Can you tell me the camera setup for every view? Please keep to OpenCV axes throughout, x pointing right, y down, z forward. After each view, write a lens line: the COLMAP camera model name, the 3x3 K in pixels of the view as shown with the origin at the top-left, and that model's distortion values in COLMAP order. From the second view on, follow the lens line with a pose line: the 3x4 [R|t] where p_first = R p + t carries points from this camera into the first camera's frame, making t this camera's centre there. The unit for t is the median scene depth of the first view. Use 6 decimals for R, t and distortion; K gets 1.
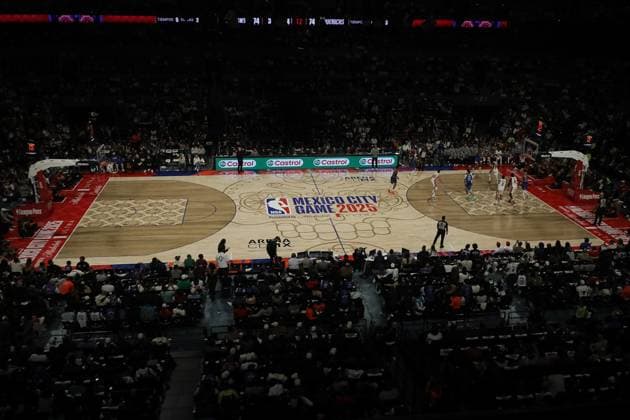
lens RADIAL K [[2628.6, 0, 317.5], [0, 2628.6, 206.7], [0, 0, 1]] dist [0.387235, 0.000000]
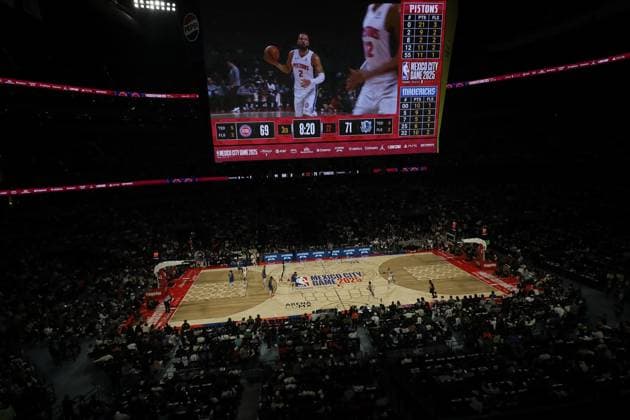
lens RADIAL K [[2628.6, 0, 313.7], [0, 2628.6, 211.6], [0, 0, 1]] dist [0.387235, 0.000000]
pose [[0.998196, -0.059110, -0.010559, 0.011768], [0.058678, 0.997578, -0.037354, 0.017336], [0.012742, 0.036667, 0.999246, -0.635923]]
